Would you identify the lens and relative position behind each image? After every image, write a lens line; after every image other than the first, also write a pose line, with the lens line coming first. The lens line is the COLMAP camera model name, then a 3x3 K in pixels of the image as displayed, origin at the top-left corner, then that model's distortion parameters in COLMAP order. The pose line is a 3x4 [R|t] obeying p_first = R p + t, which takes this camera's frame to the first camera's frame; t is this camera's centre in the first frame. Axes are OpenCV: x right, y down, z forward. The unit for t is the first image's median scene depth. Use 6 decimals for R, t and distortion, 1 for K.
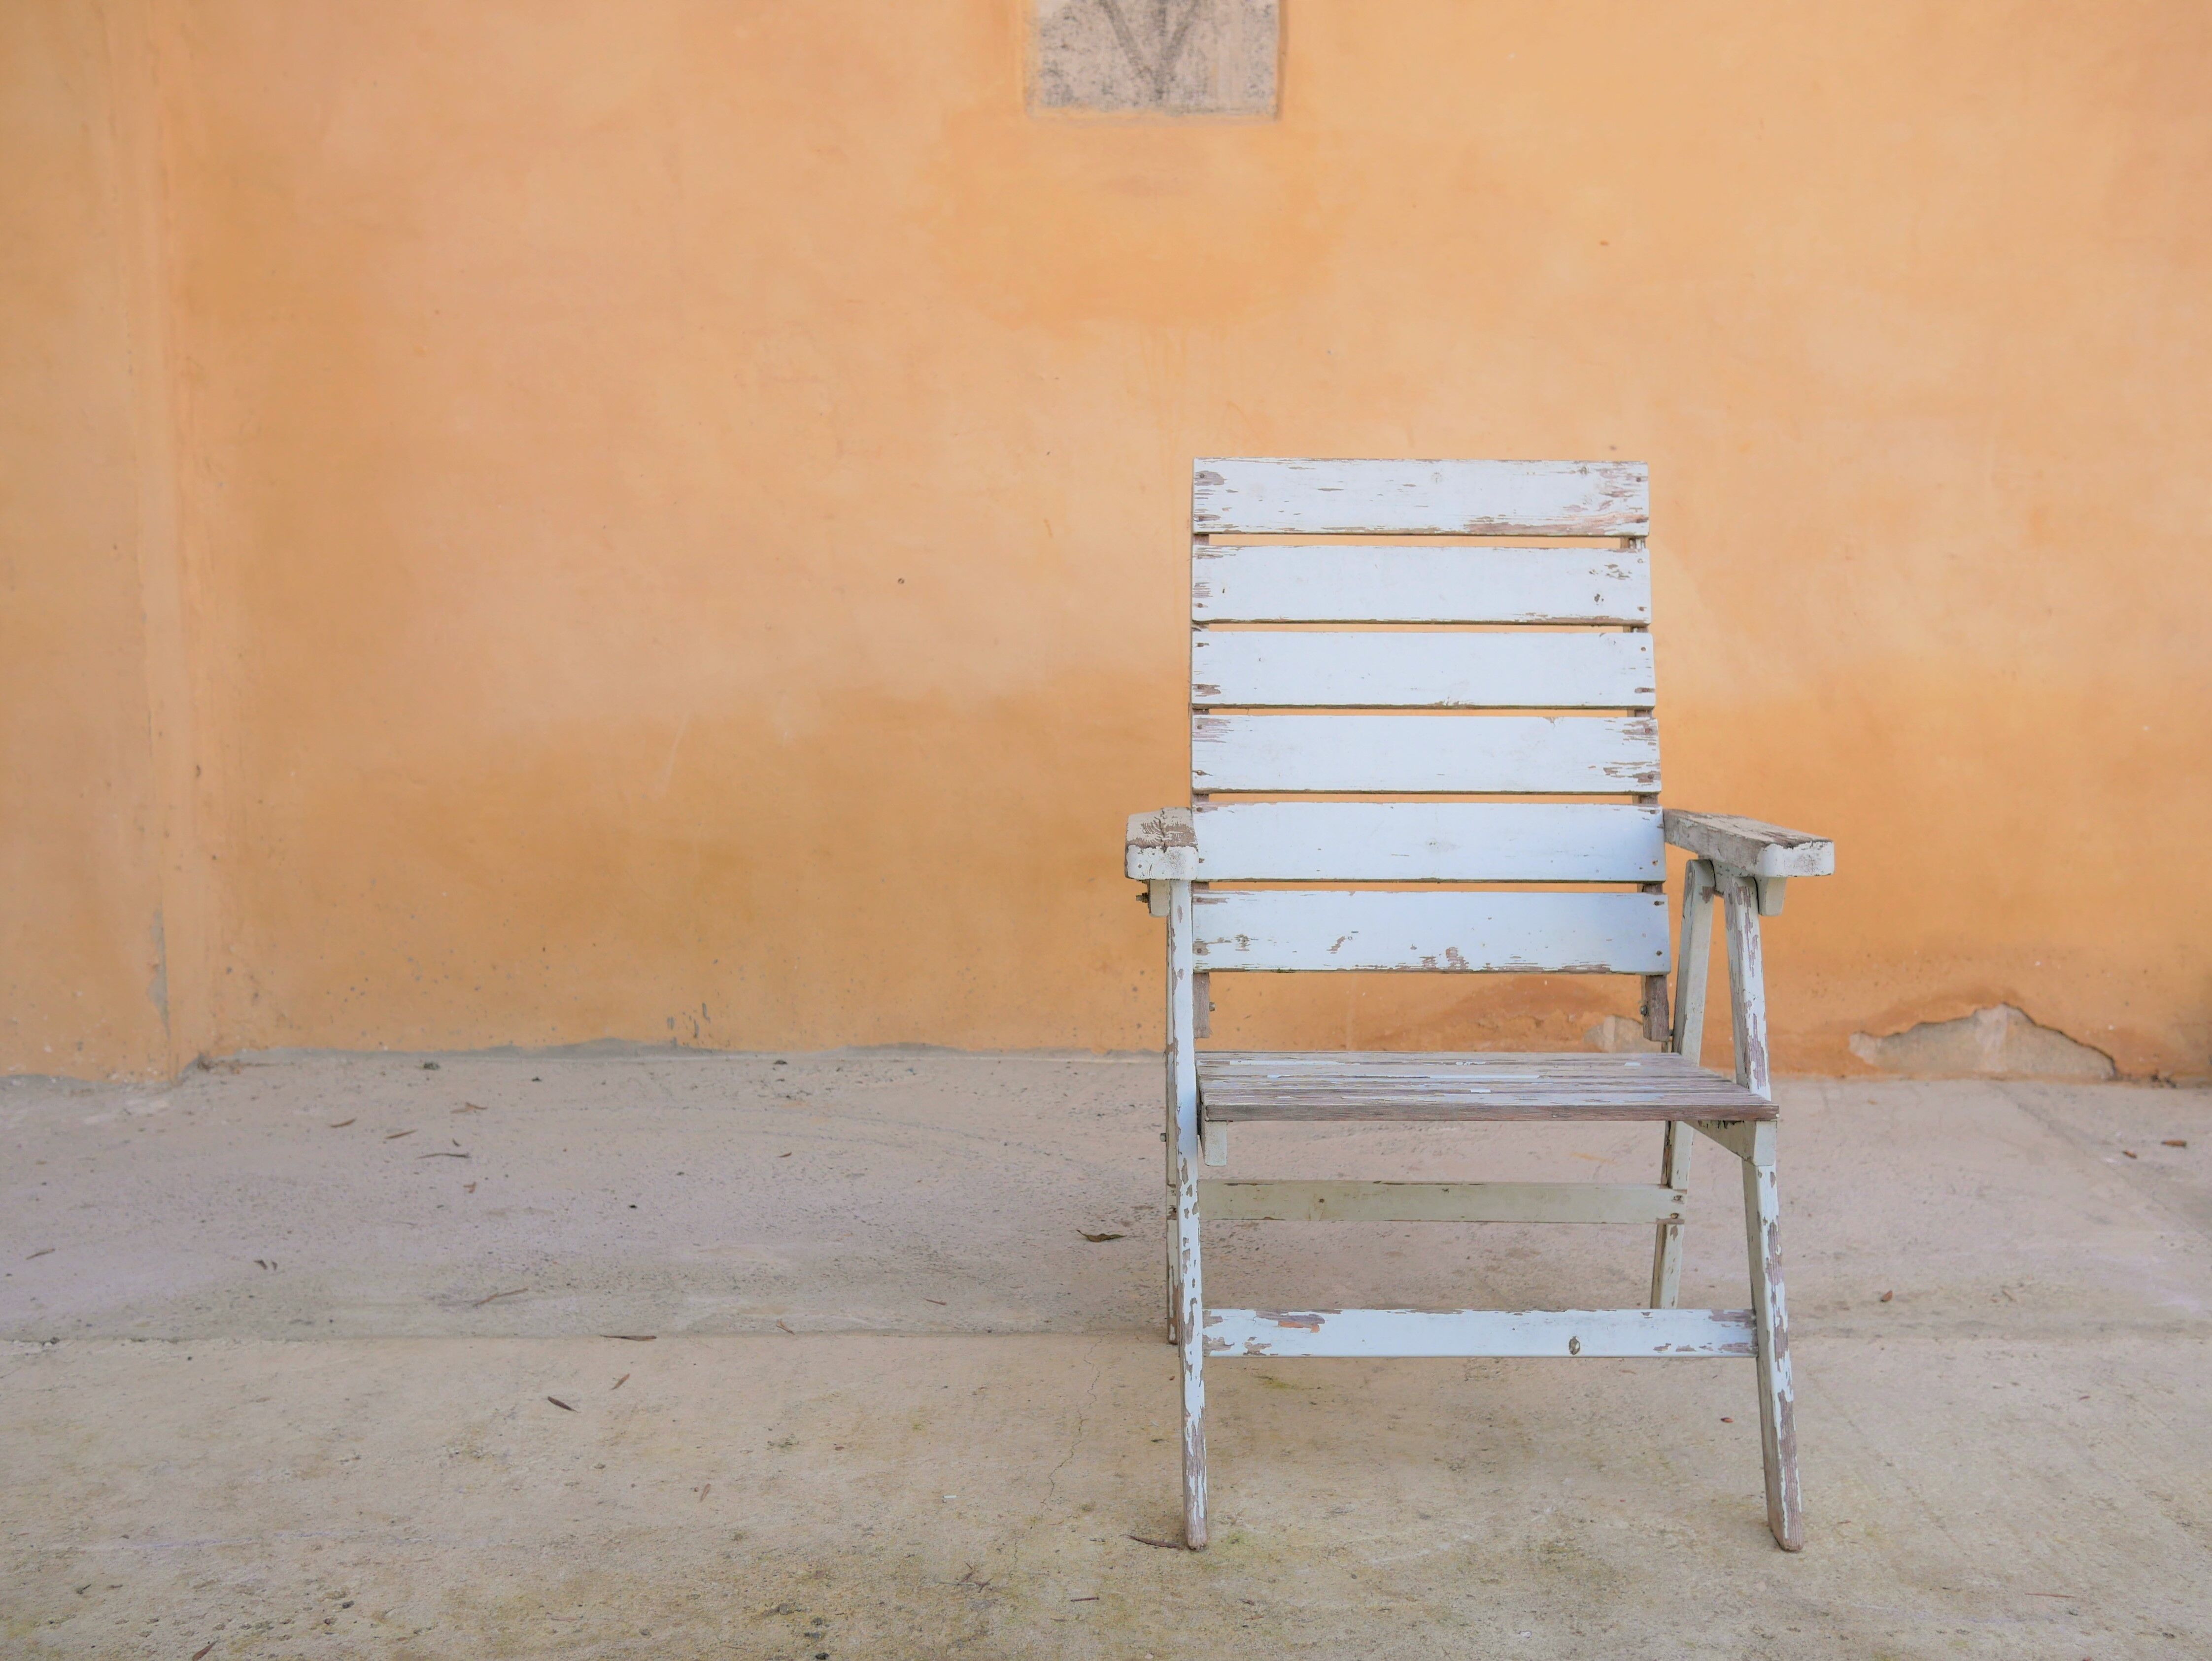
lens RADIAL K [[2548.4, 0, 1121.2], [0, 2548.4, 831.0], [0, 0, 1]] dist [-0.014036, 0.000000]
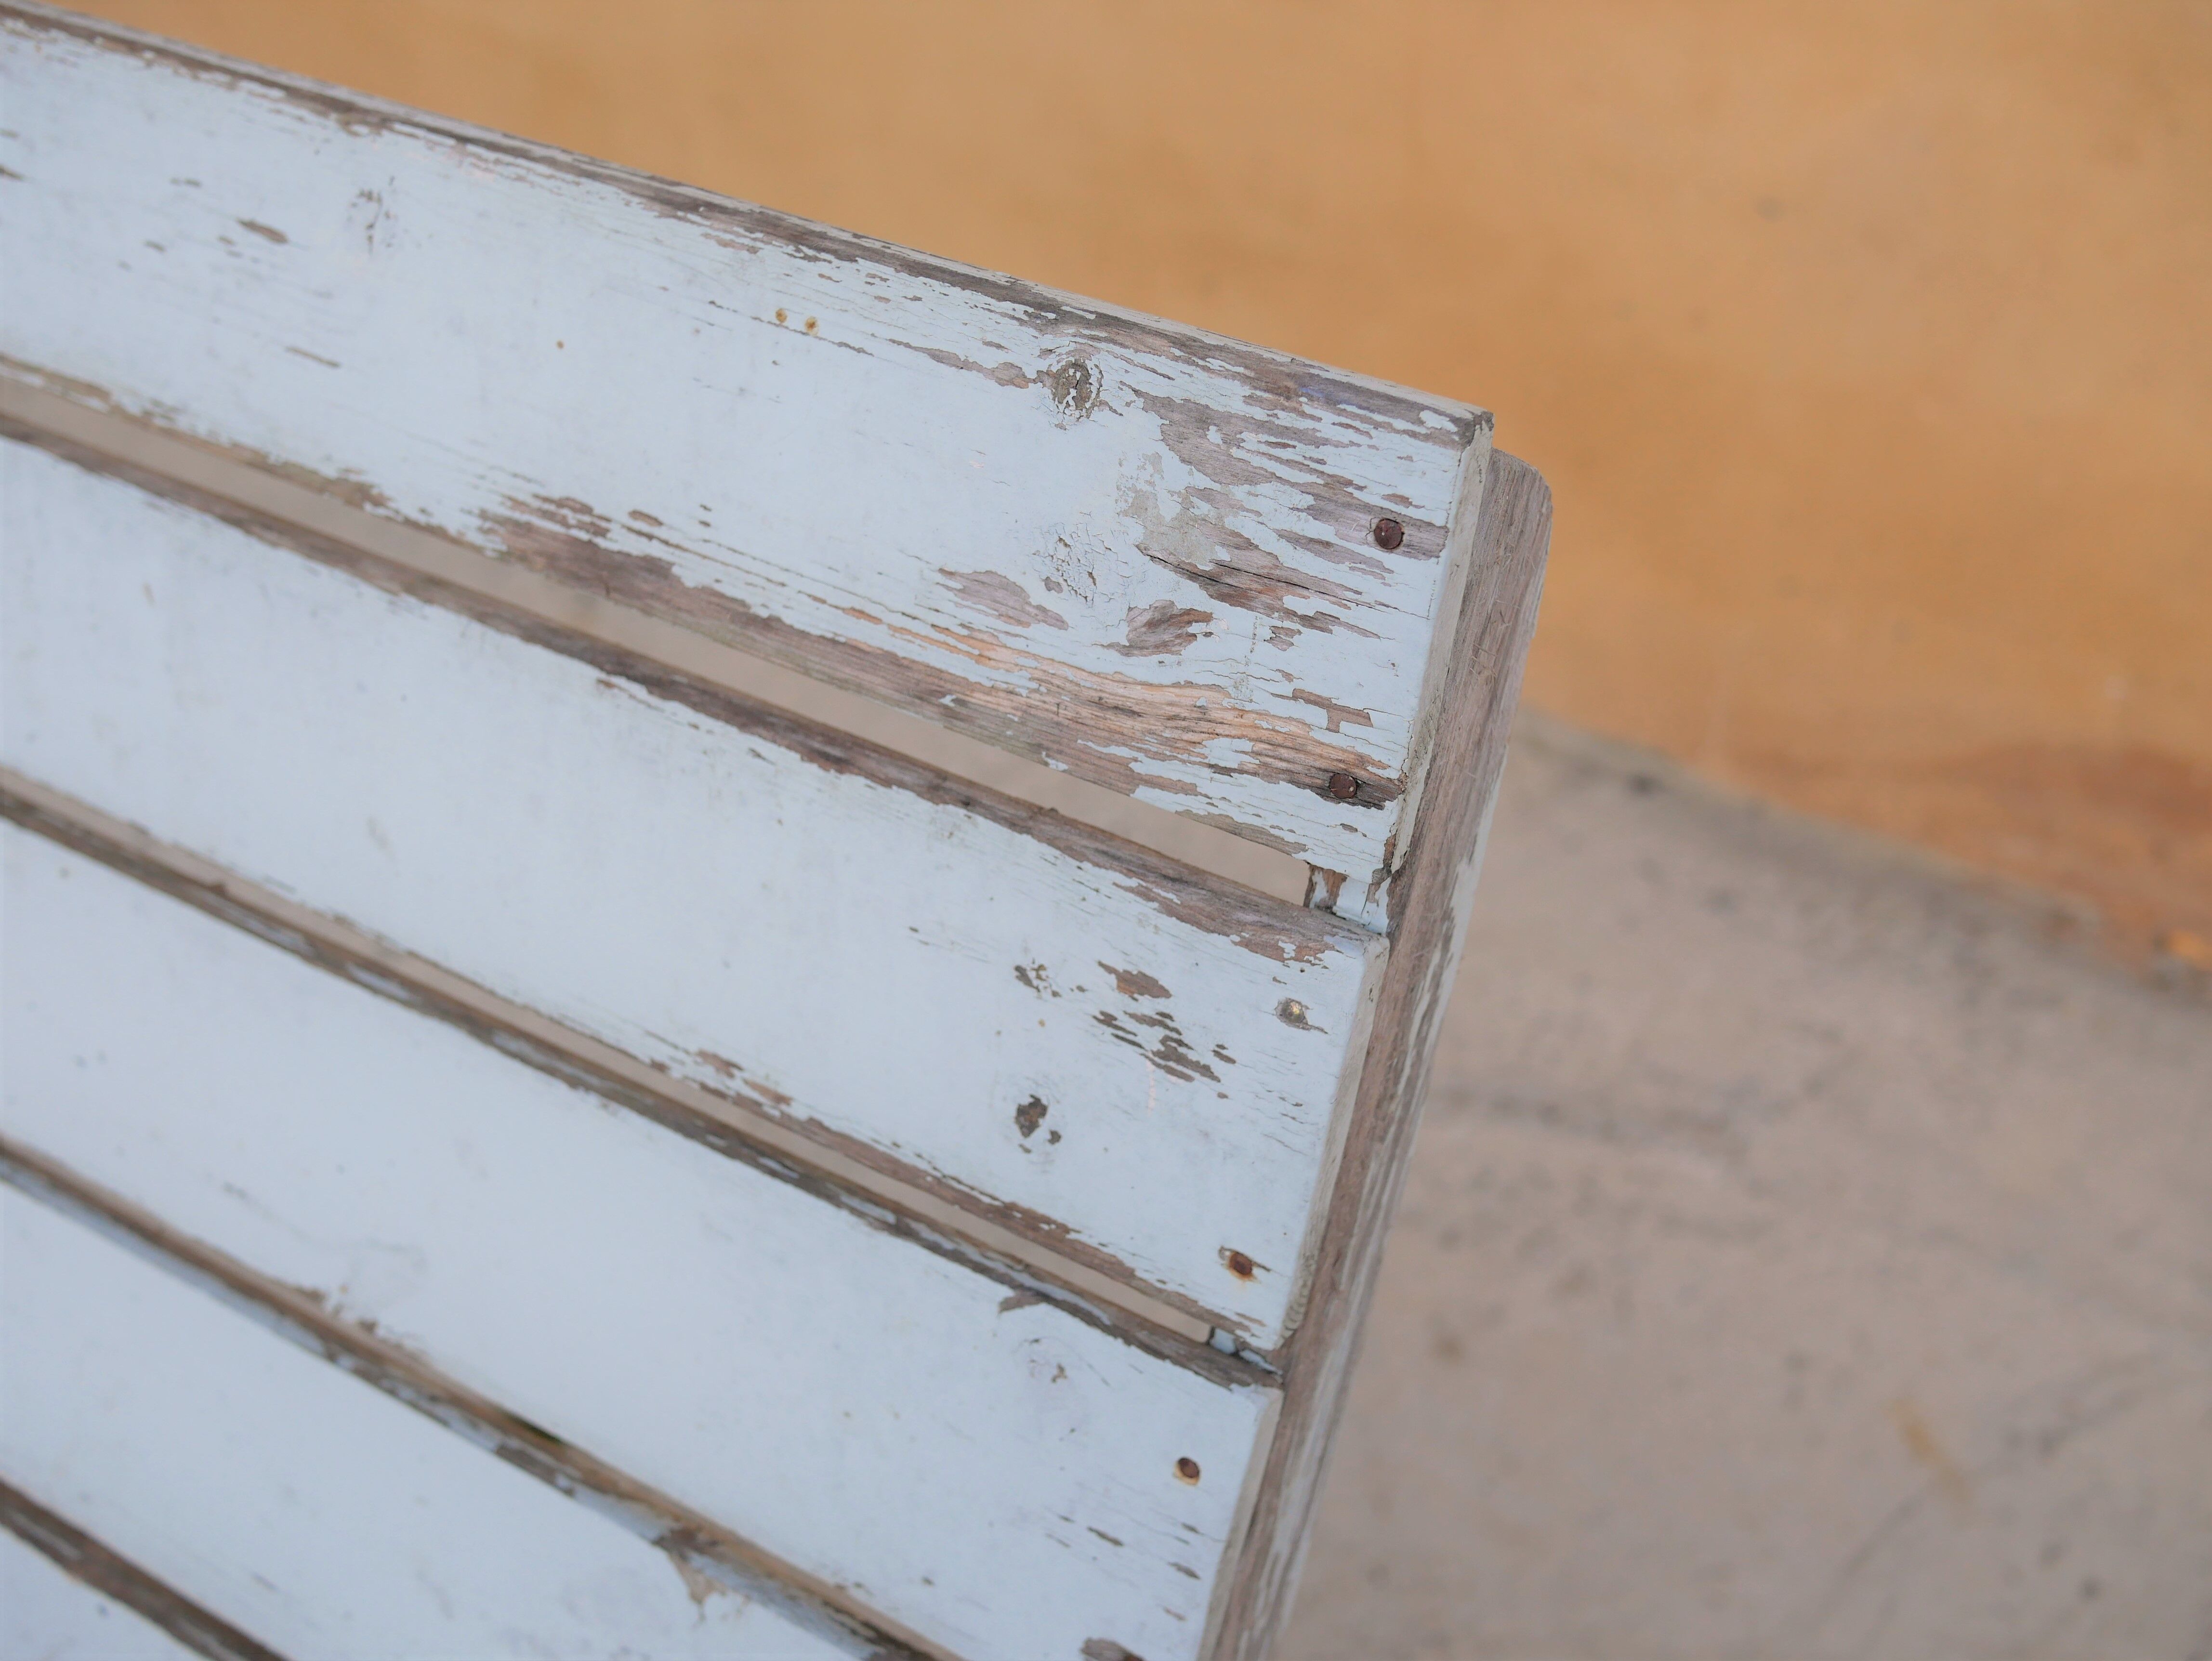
lens RADIAL K [[2490.5, 0, 1108.1], [0, 2490.5, 834.7], [0, 0, 1]] dist [-0.013388, 0.000000]
pose [[0.860529, 0.318901, -0.397230, 0.242802], [-0.062724, 0.840198, 0.538640, -0.192609], [0.505525, -0.438599, 0.743018, 0.844448]]
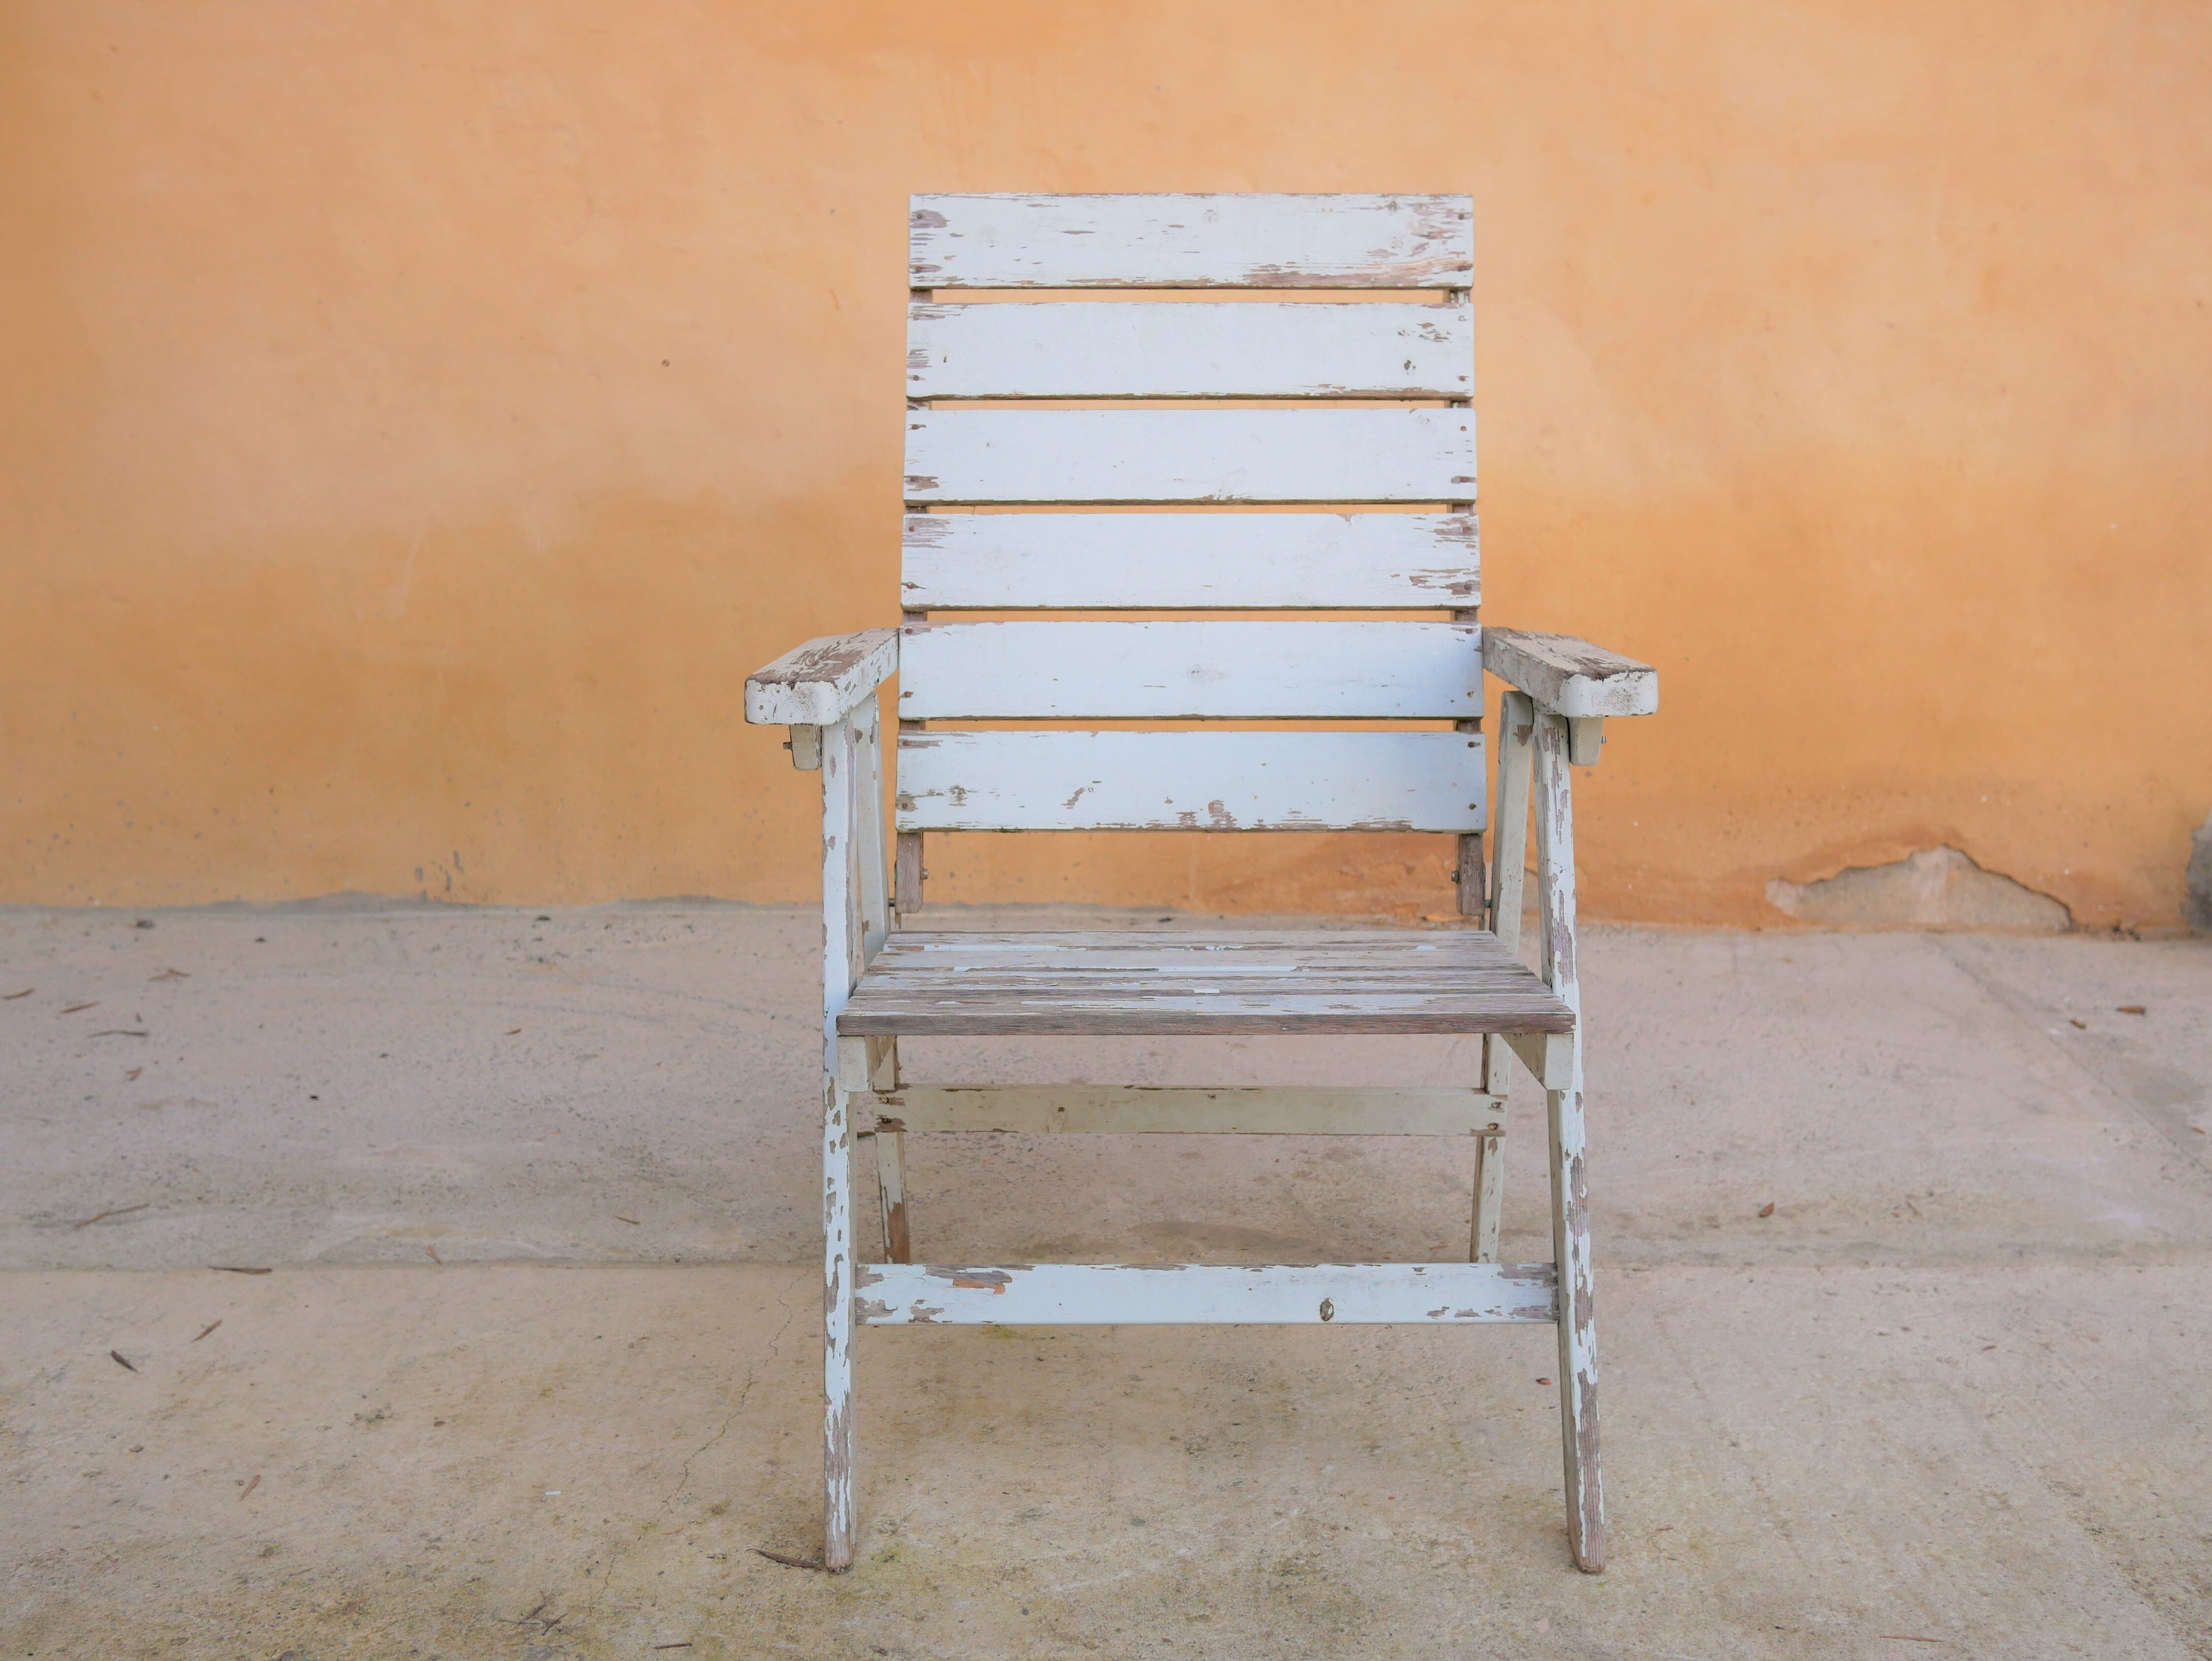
lens RADIAL K [[2548.4, 0, 1108.5], [0, 2548.4, 819.9], [0, 0, 1]] dist [-0.014036, 0.000000]
pose [[0.999941, -0.004424, -0.009925, 0.095153], [0.005108, 0.997542, 0.069889, -0.004467], [0.009591, -0.069936, 0.997505, 0.176050]]
